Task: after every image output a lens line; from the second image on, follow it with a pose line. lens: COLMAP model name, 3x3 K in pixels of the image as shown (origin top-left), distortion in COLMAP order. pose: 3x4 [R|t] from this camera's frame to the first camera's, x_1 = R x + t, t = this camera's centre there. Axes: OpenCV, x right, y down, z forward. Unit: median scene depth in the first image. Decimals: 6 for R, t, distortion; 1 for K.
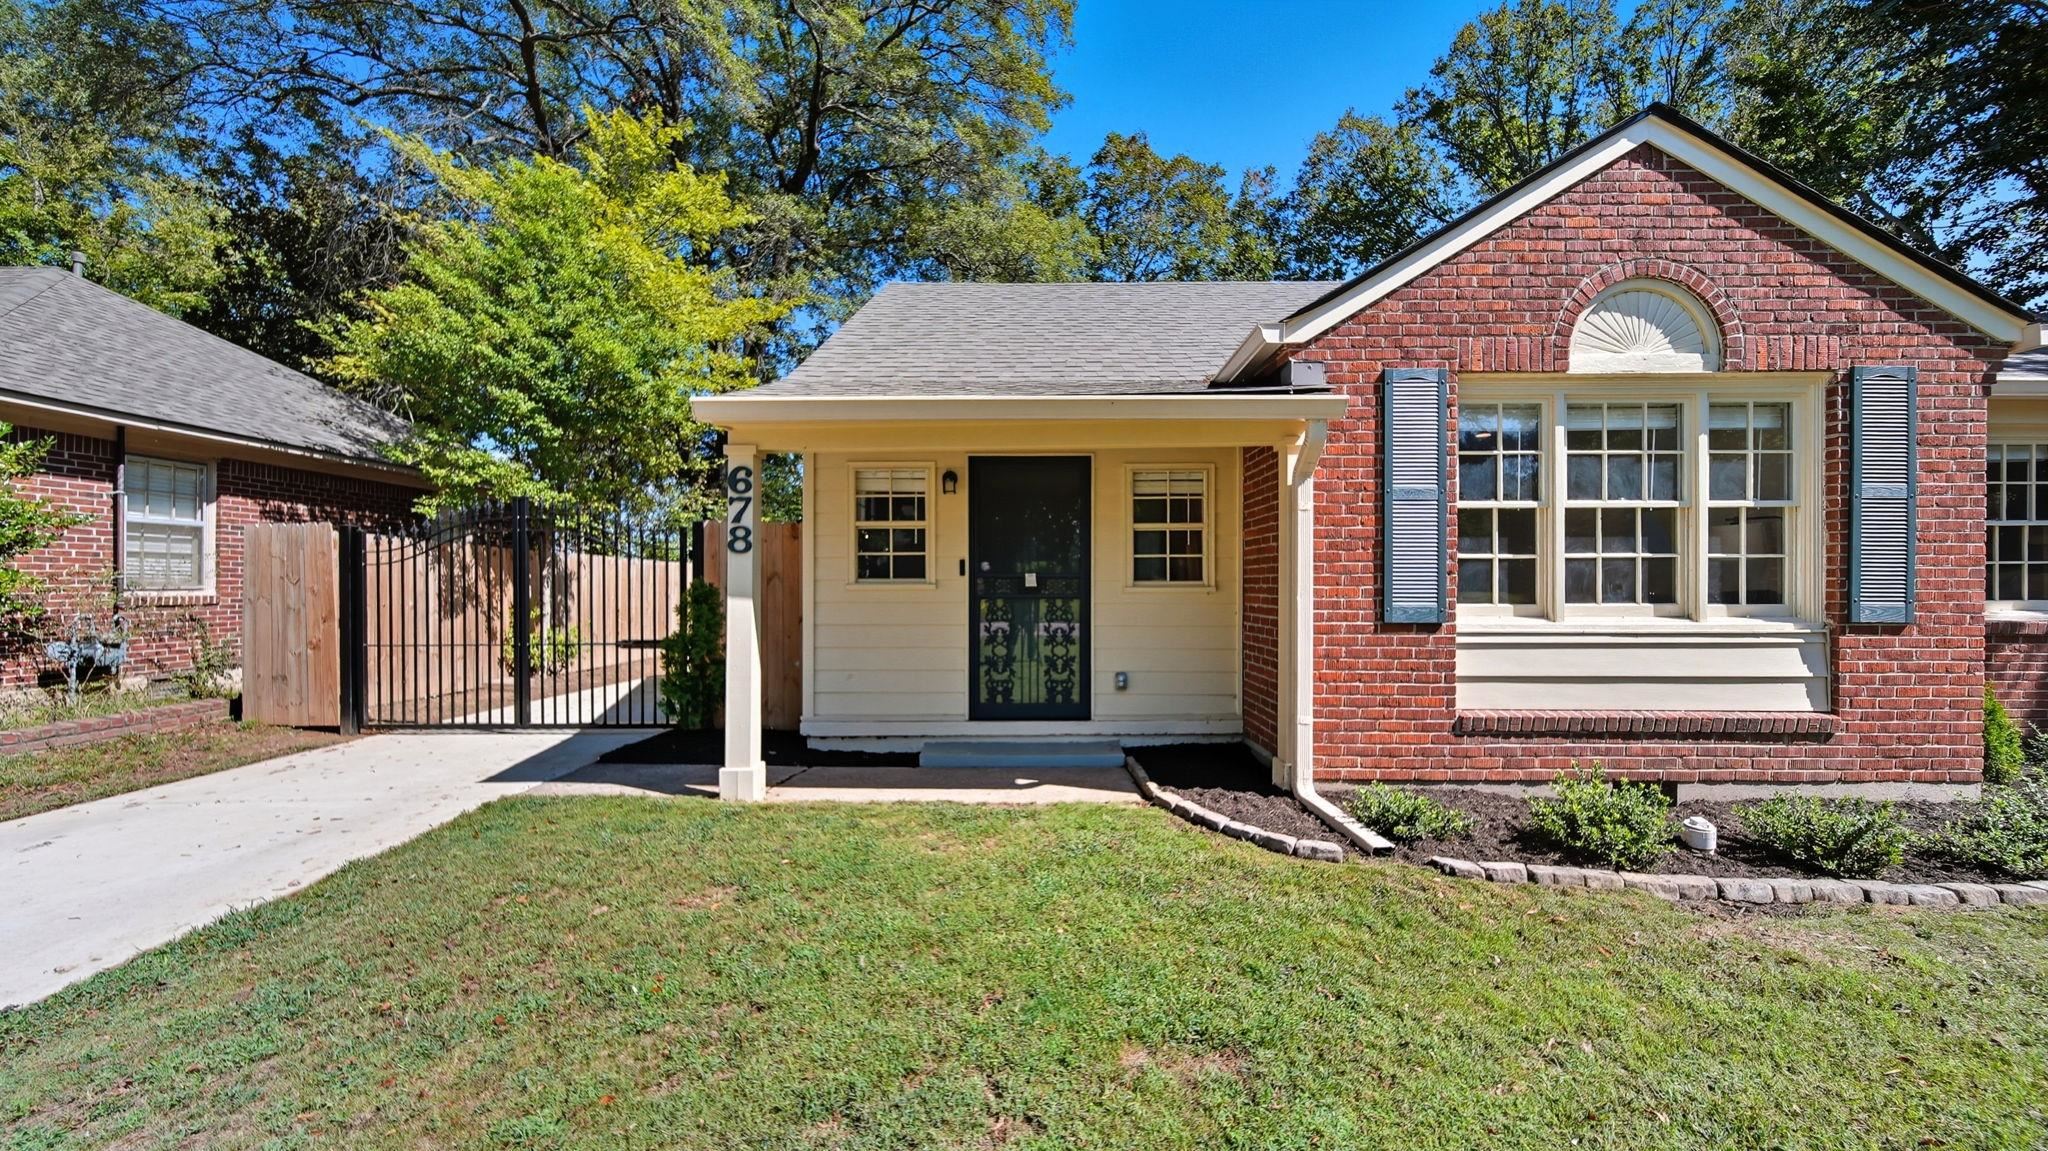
lens RADIAL K [[753.1, 0, 1016.2], [0, 753.1, 584.7], [0, 0, 1]] dist [-0.002539, -0.000838]
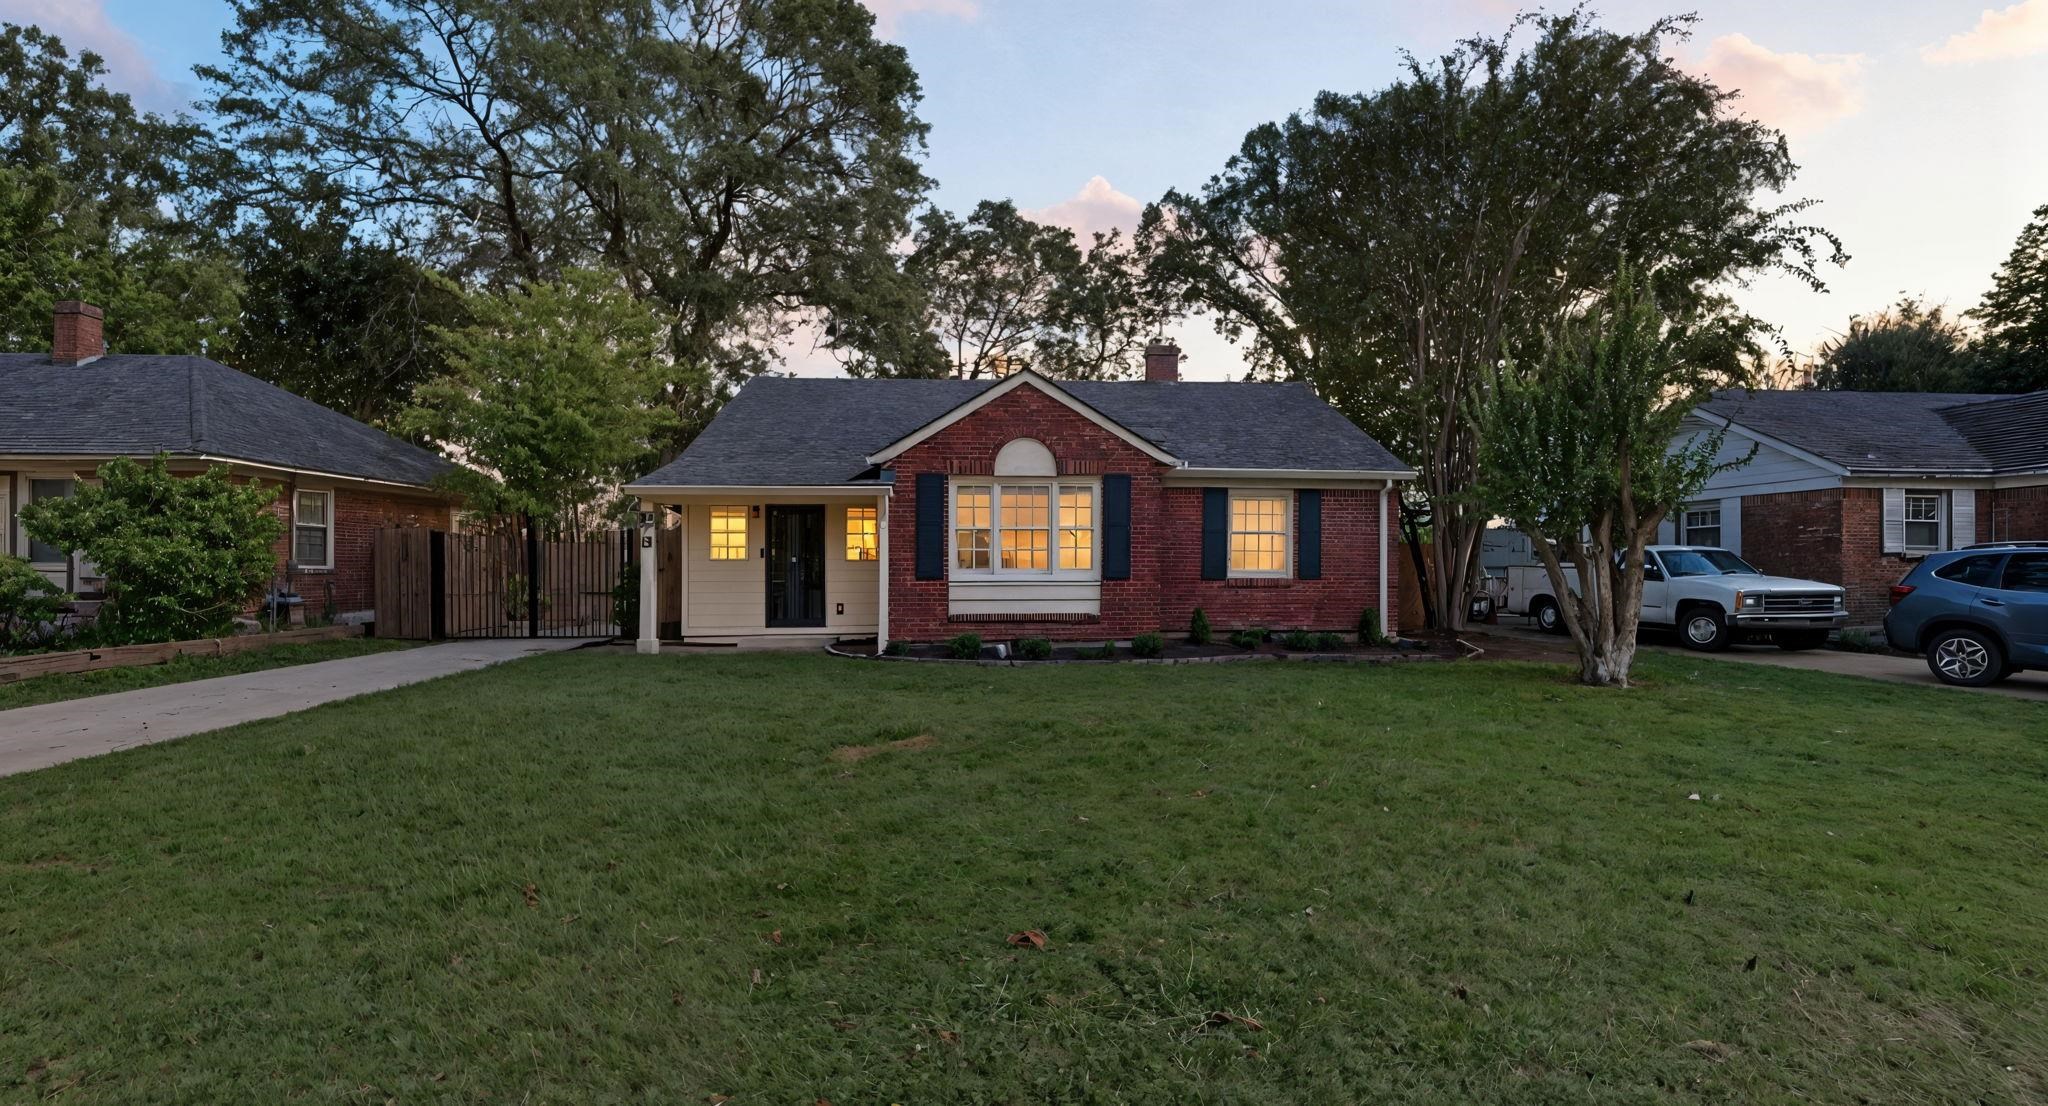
lens RADIAL K [[742.0, 0, 1021.1], [0, 742.0, 560.4], [0, 0, 1]] dist [-0.002336, -0.000151]
pose [[0.997170, -0.000494, 0.075177, 0.624997], [0.000969, 0.999980, -0.006282, 0.014179], [-0.075173, 0.006337, 0.997150, -1.401314]]
